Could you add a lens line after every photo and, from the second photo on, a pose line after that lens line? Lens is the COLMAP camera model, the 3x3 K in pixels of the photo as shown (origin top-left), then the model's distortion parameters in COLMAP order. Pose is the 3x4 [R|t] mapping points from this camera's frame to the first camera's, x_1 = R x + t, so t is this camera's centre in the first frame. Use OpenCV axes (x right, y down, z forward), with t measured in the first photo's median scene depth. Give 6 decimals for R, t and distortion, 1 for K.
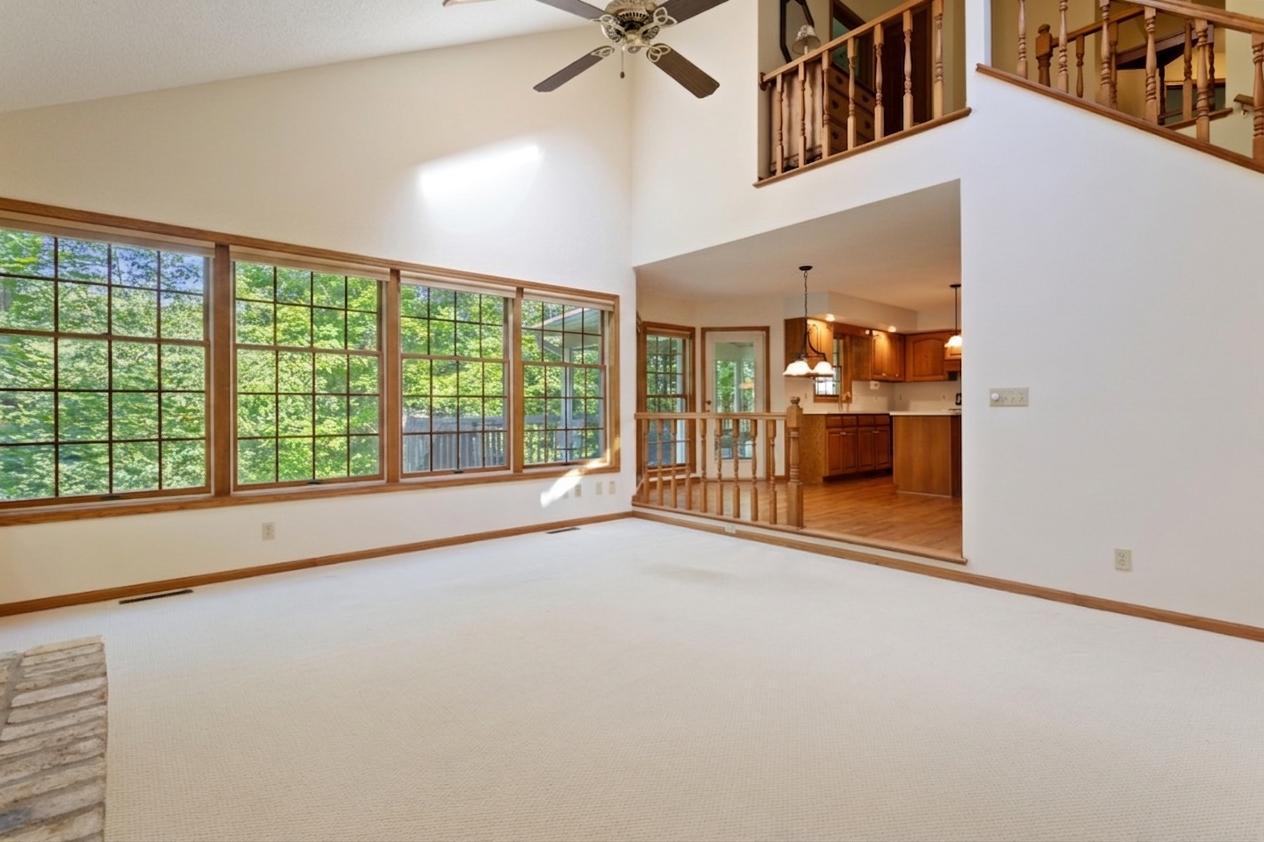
lens RADIAL K [[605.6, 0, 638.4], [0, 605.6, 418.6], [0, 0, 1]] dist [-0.000547, -0.000133]
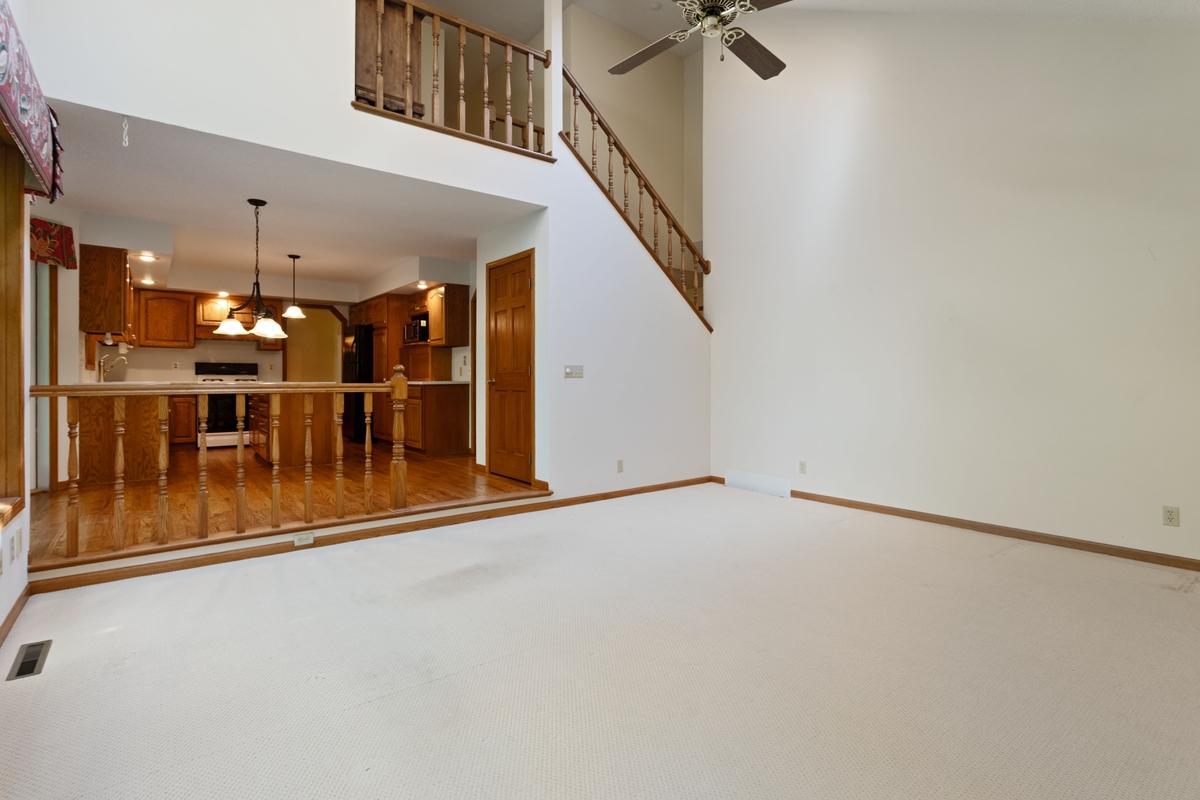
lens RADIAL K [[572.6, 0, 599.0], [0, 572.6, 387.8], [0, 0, 1]] dist [-0.000379, -0.000405]
pose [[0.065244, -0.012677, 0.997789, -0.584596], [0.014150, 0.999831, 0.011777, -0.008889], [-0.997769, 0.013351, 0.065412, 0.652375]]
